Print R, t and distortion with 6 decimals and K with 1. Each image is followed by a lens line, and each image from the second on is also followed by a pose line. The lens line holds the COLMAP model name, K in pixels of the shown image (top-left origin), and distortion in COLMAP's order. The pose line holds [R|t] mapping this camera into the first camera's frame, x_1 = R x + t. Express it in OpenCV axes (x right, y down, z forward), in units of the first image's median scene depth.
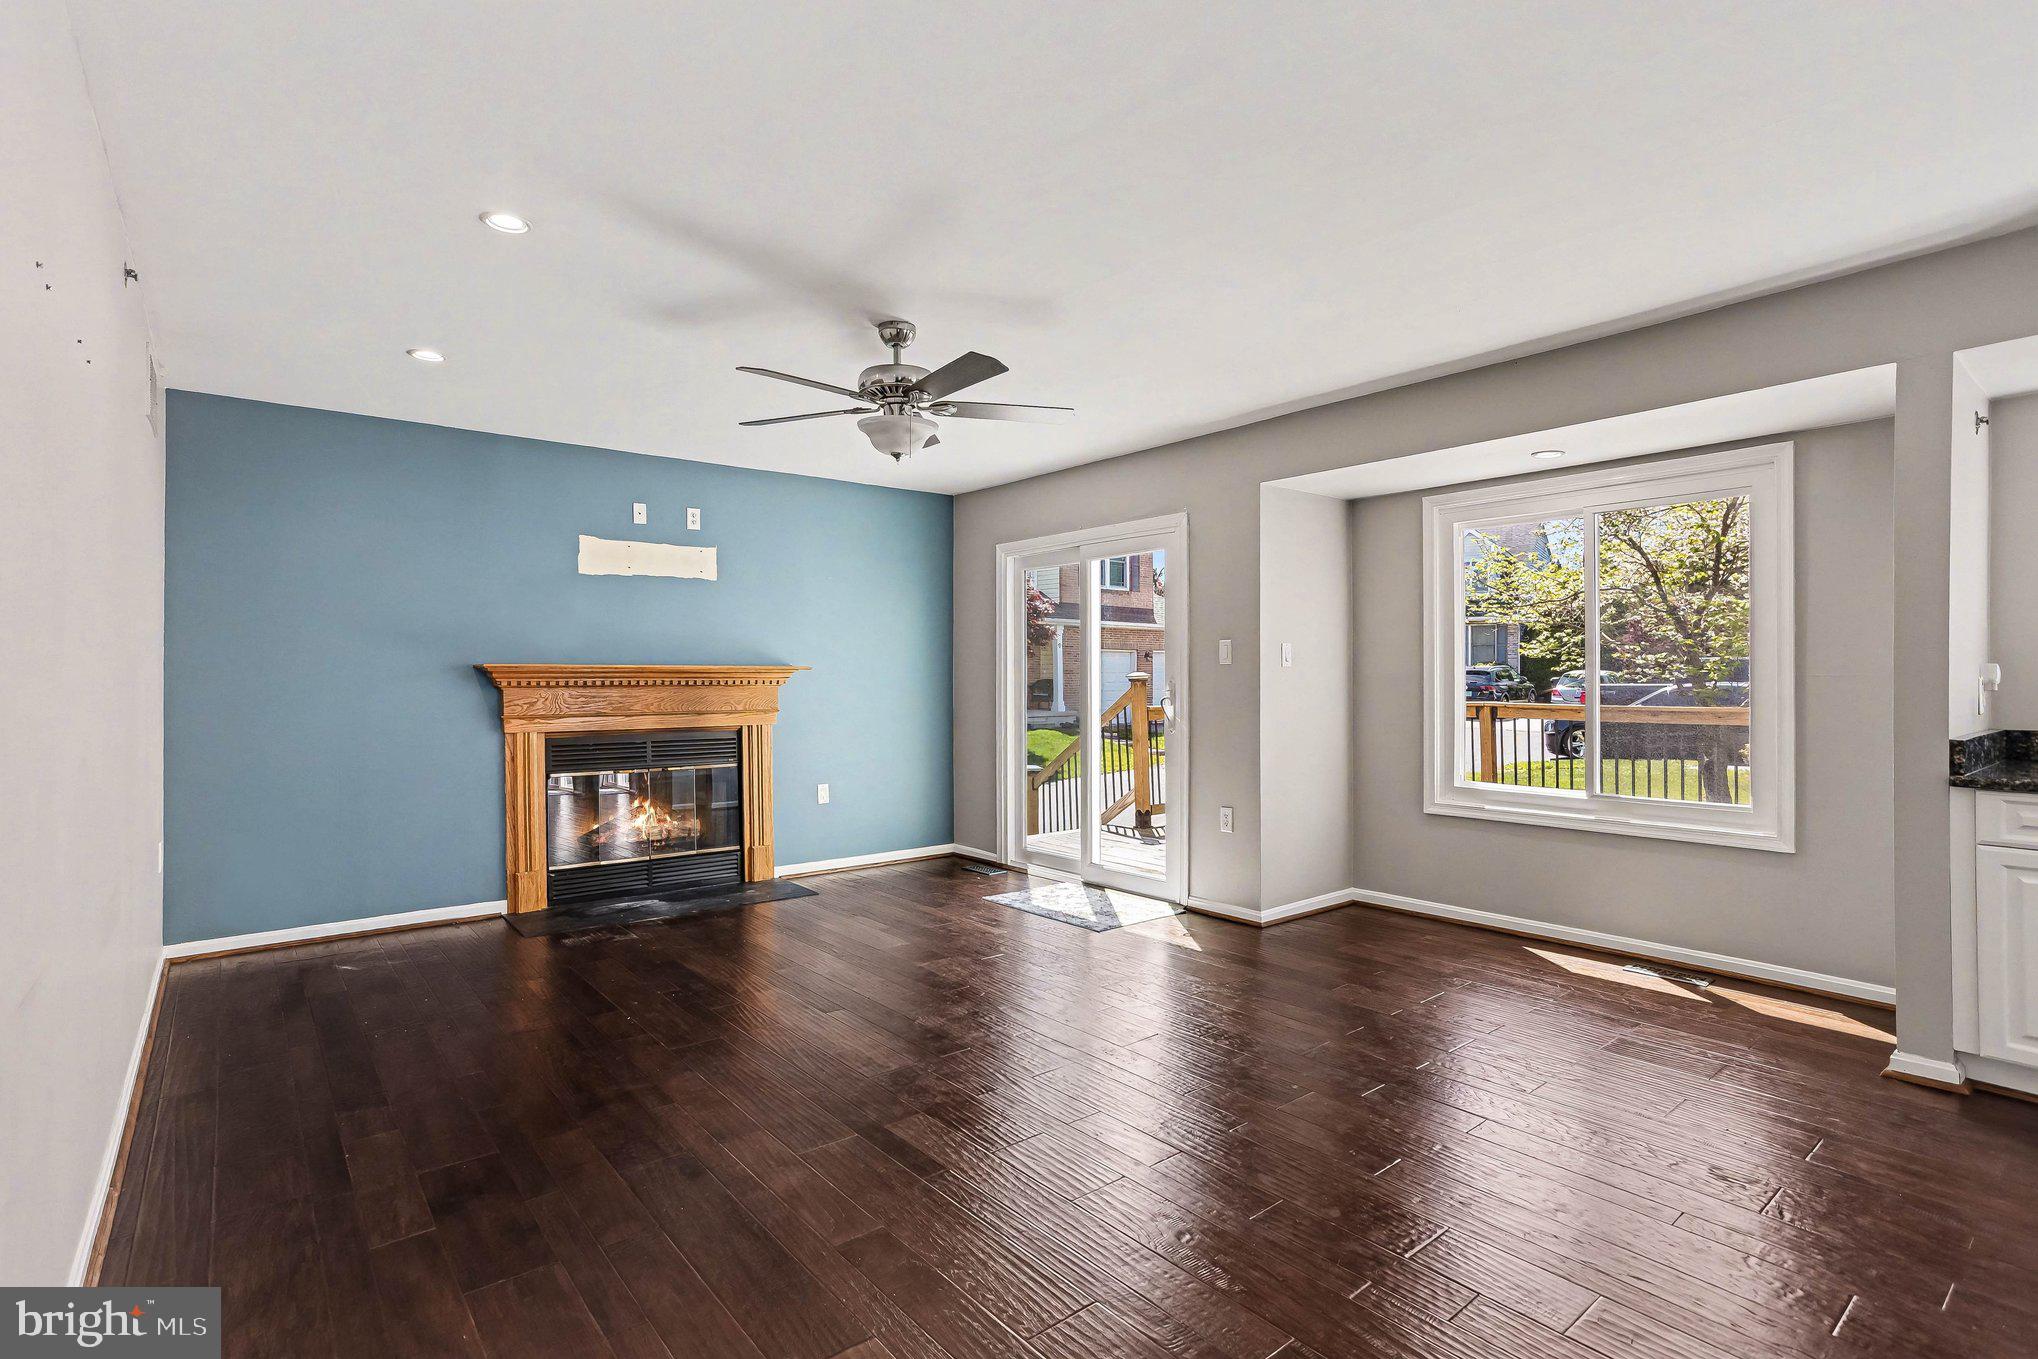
lens RADIAL K [[983.2, 0, 1019.4], [0, 983.2, 669.6], [0, 0, 1]] dist [-0.019014, 0.007972]
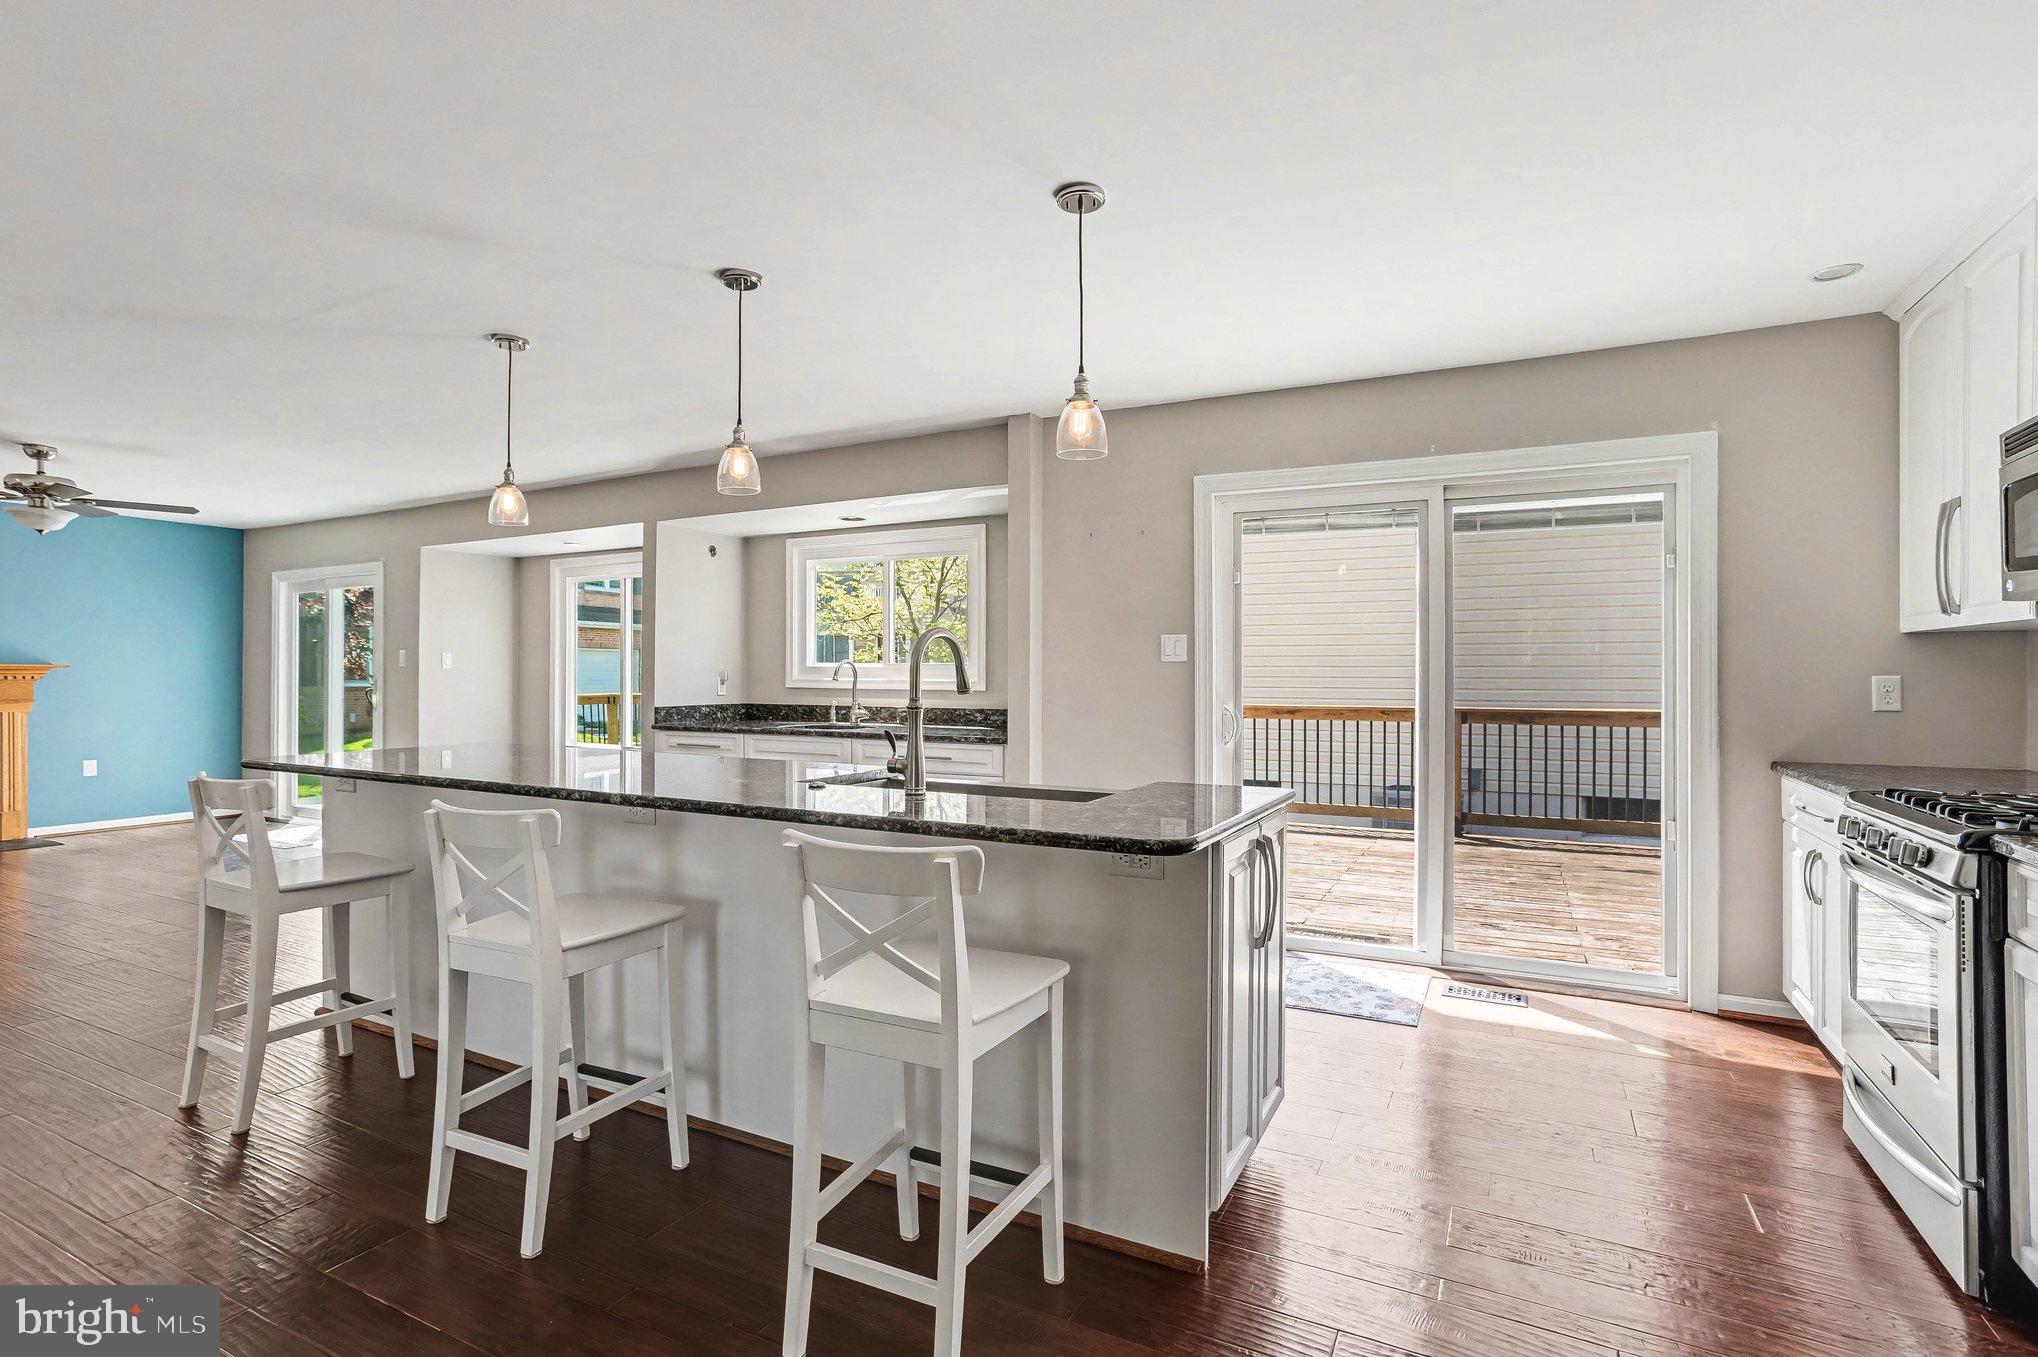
lens RADIAL K [[983.2, 0, 1056.6], [0, 983.2, 675.7], [0, 0, 1]] dist [-0.019014, 0.007972]
pose [[0.912745, 0.005155, 0.408498, 0.511163], [-0.004615, 0.999987, -0.002306, 0.009070], [-0.408504, 0.000220, 0.912756, -0.764030]]
